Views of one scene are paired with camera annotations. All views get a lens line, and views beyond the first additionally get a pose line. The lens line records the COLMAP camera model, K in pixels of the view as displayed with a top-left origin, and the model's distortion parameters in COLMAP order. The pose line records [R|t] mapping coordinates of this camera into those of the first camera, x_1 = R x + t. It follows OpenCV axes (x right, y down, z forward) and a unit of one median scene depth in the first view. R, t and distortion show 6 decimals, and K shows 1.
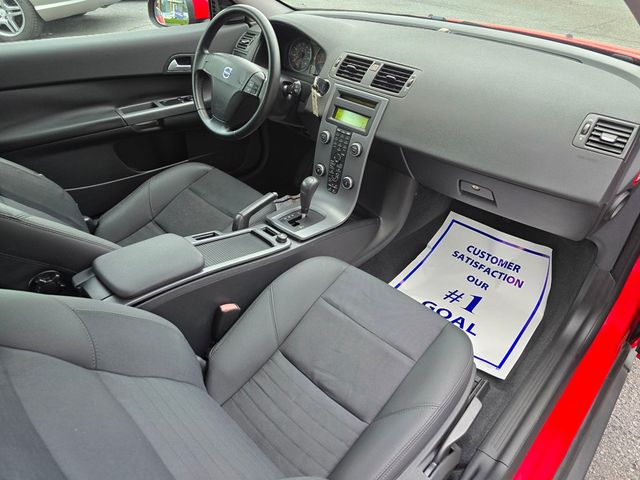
lens RADIAL K [[436.3, 0, 317.5], [0, 436.3, 232.8], [0, 0, 1]] dist [0.057055, -0.052292]
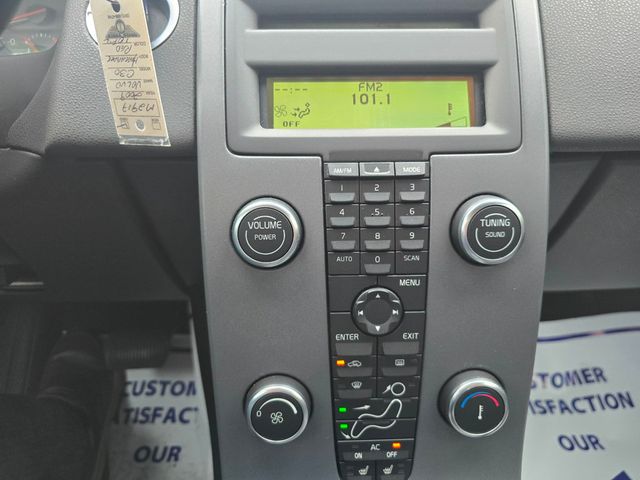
lens RADIAL K [[455.3, 0, 320.0], [0, 455.3, 240.0], [0, 0, 1]] dist [0.005816, -0.030751]
pose [[0.692091, -0.287492, 0.662086, -0.090563], [0.426919, 0.902657, -0.054313, -0.196010], [-0.582023, 0.320247, 0.747457, 0.846702]]
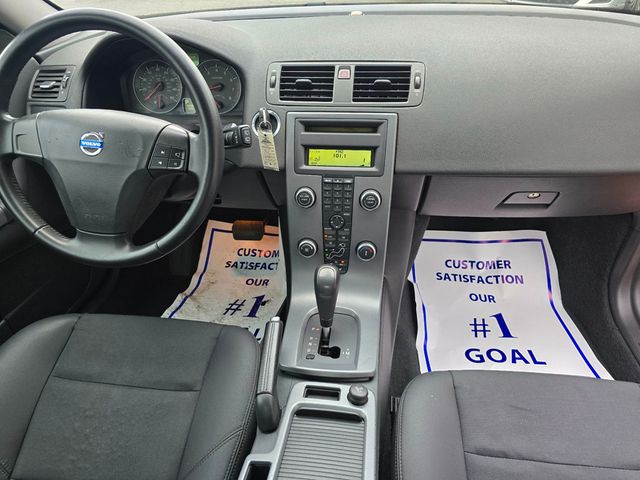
lens RADIAL K [[436.3, 0, 317.5], [0, 436.3, 232.8], [0, 0, 1]] dist [0.057055, -0.052292]
pose [[0.797556, -0.366561, 0.479101, -0.281566], [0.381216, 0.921783, 0.070651, -0.209221], [-0.467525, 0.126293, 0.874912, 0.455876]]
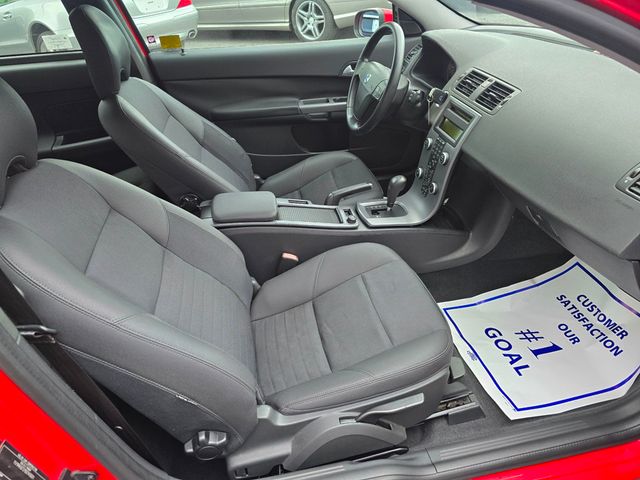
lens RADIAL K [[434.3, 0, 307.5], [0, 434.3, 238.8], [0, 0, 1]] dist [0.056868, -0.059589]
pose [[0.805541, 0.272695, -0.526063, 0.408782], [-0.272174, 0.958892, 0.080291, 0.001698], [0.526332, 0.078503, 0.846647, -0.056228]]
